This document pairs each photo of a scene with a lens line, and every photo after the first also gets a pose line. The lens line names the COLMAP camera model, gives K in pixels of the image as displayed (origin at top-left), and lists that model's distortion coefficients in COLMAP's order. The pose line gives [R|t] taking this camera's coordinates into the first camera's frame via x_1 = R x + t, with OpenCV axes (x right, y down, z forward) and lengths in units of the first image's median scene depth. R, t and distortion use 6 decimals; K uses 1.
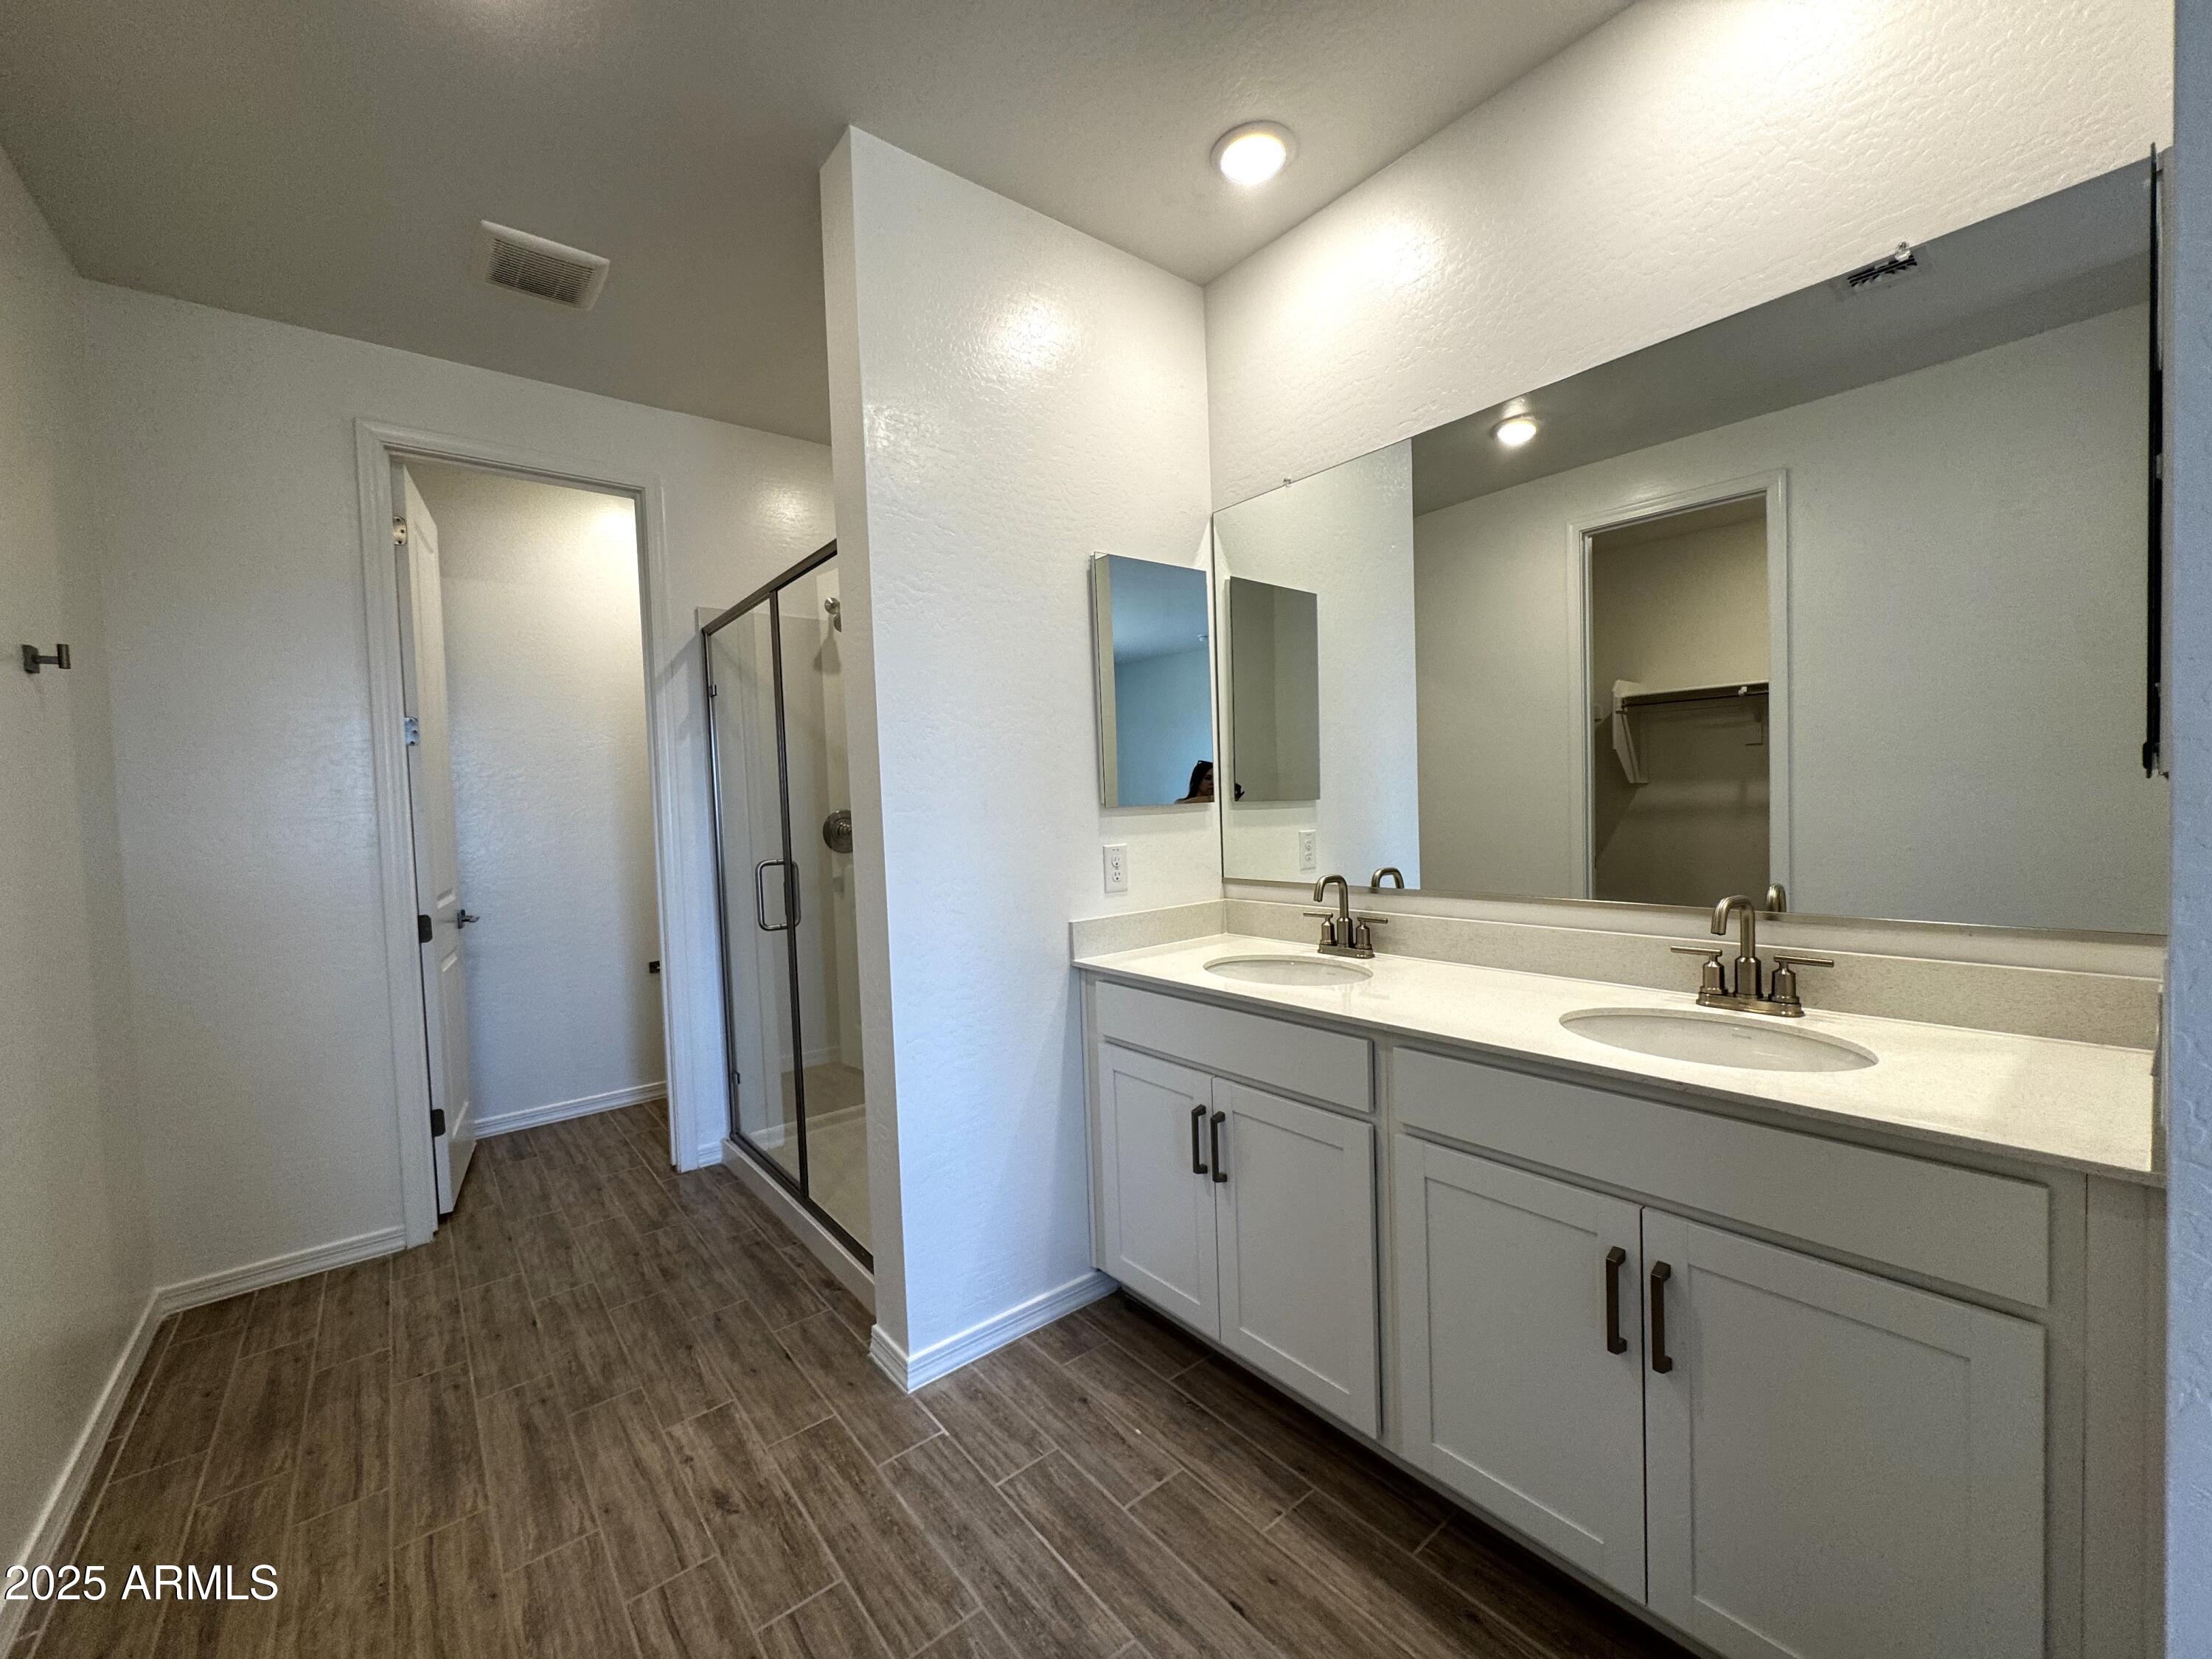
lens RADIAL K [[878.6, 0, 1106.0], [0, 878.6, 829.5], [0, 0, 1]] dist [-0.001930, -0.000585]
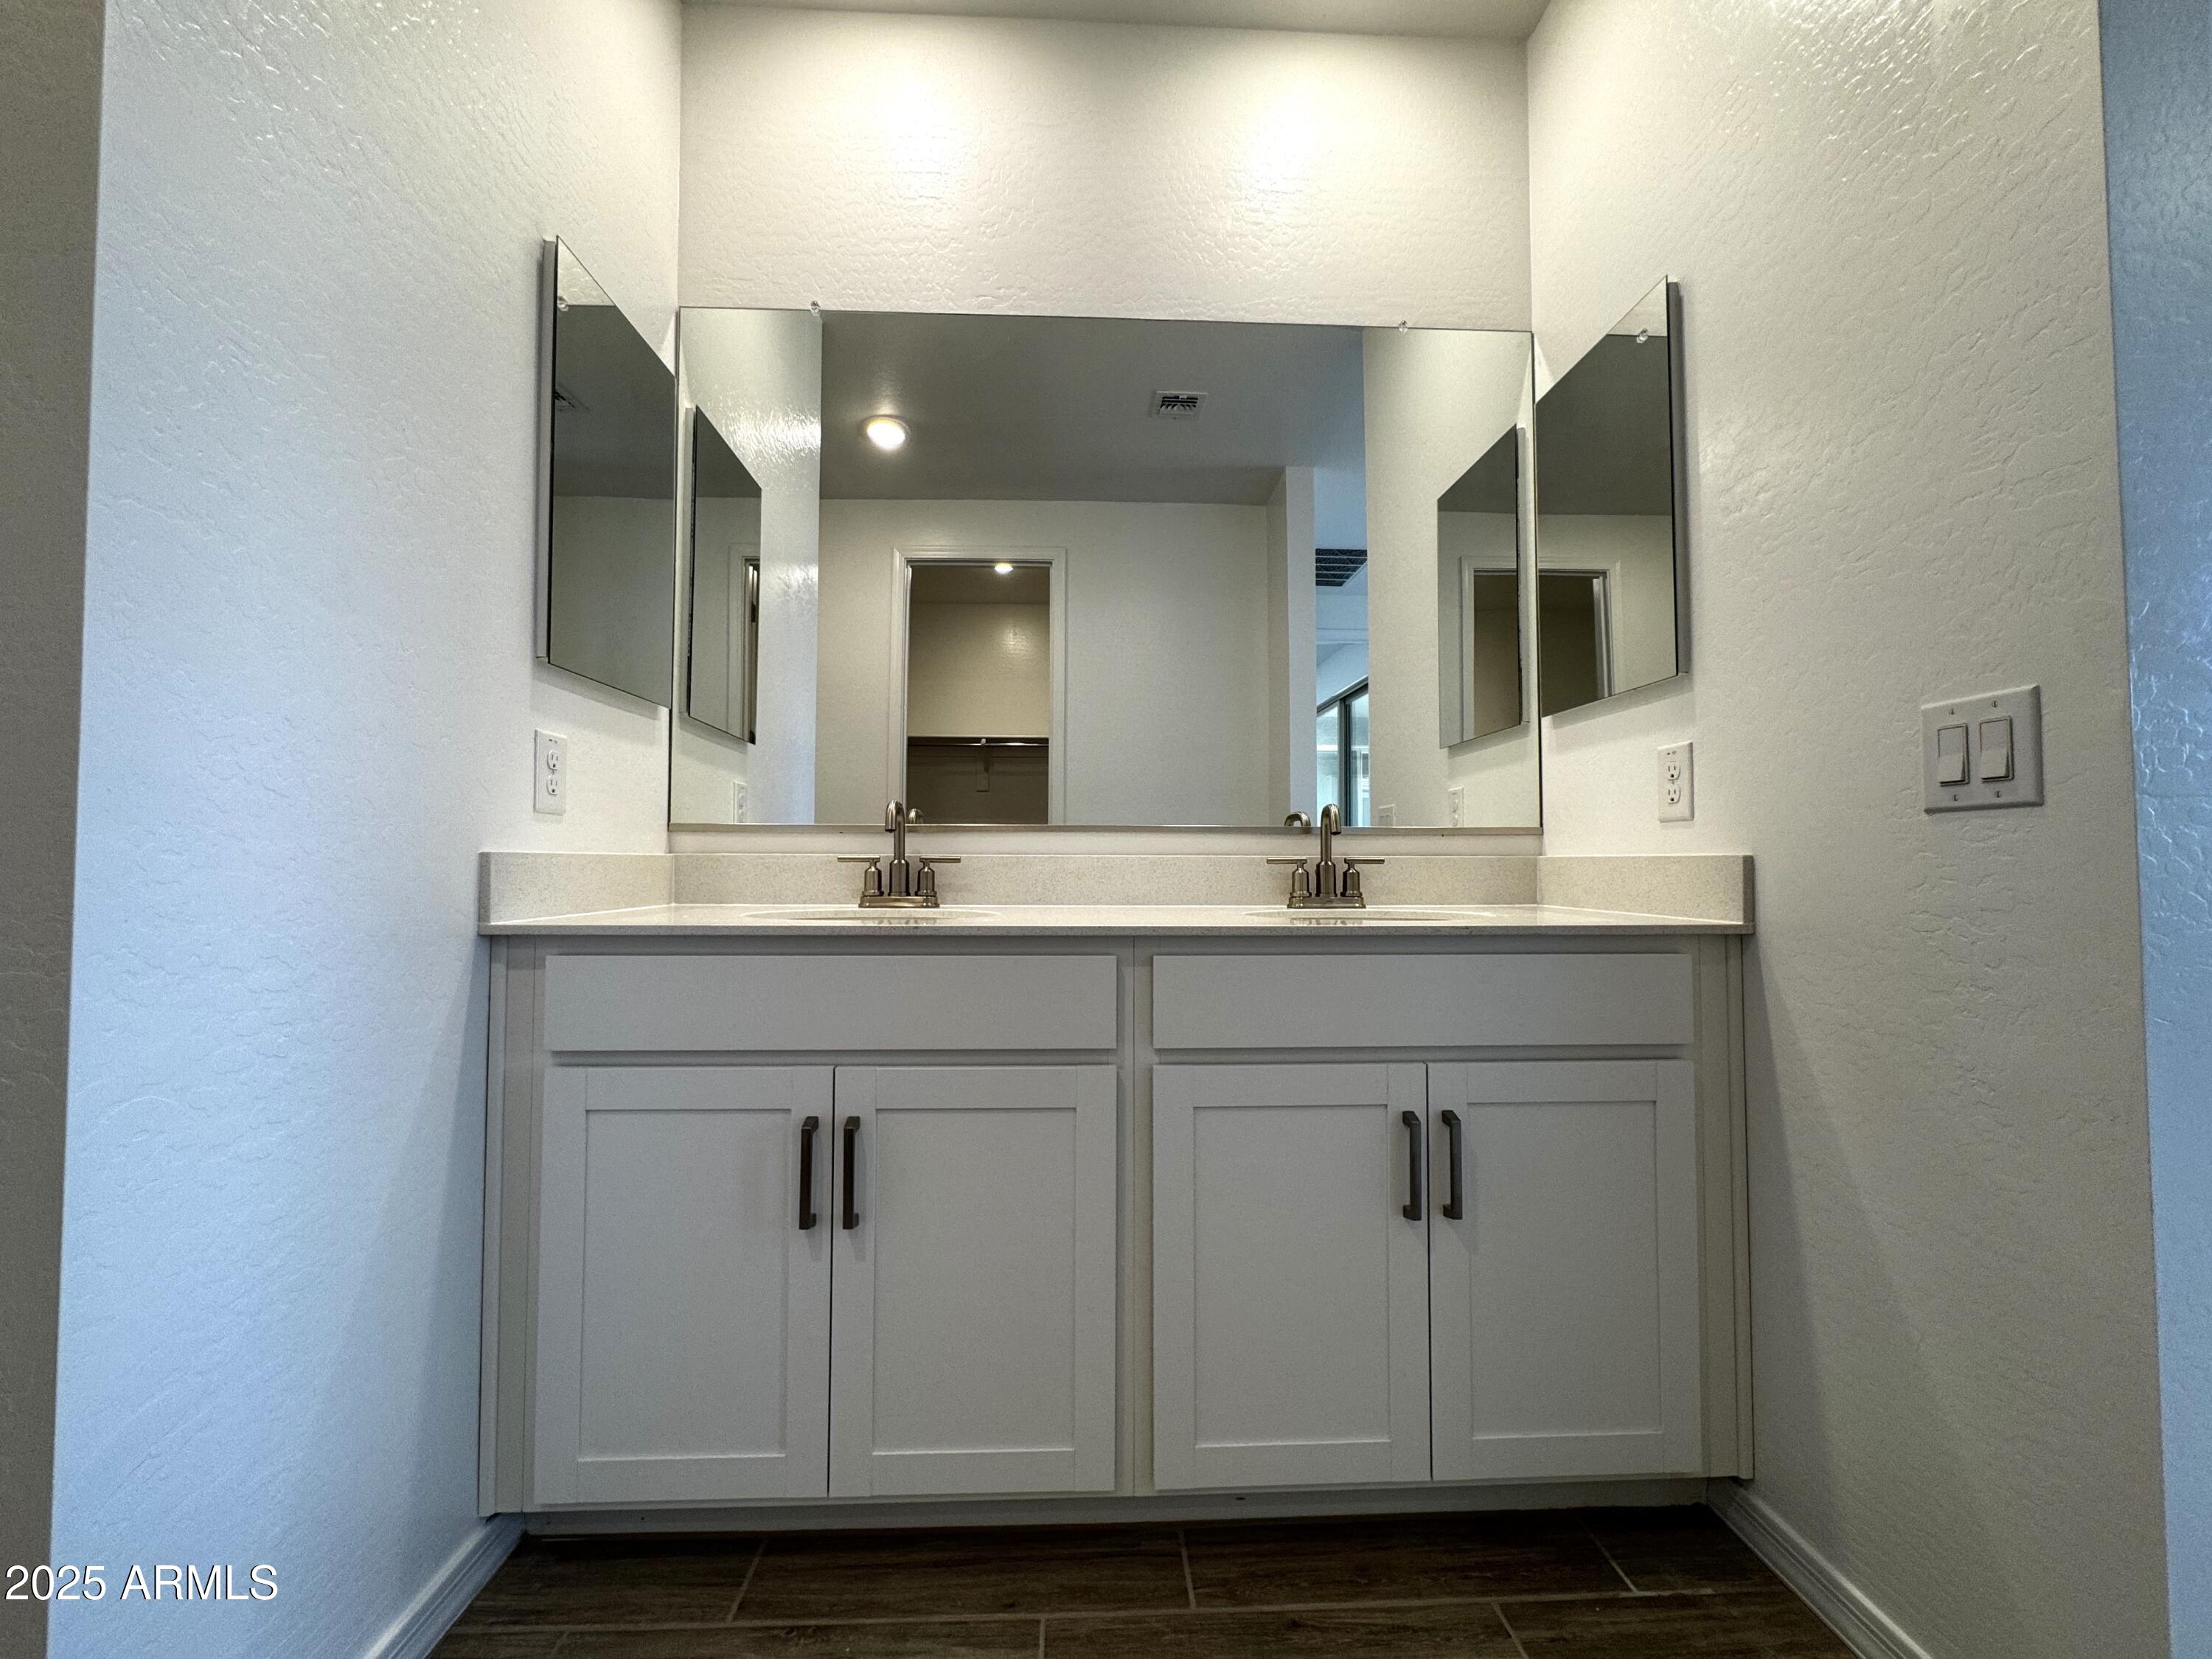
lens RADIAL K [[878.6, 0, 1106.0], [0, 878.6, 829.5], [0, 0, 1]] dist [-0.001930, -0.000585]
pose [[0.596565, 0.069634, 0.799538, -0.245611], [0.002151, 0.996087, -0.088356, 0.141794], [-0.802562, 0.054430, 0.594081, 0.380785]]
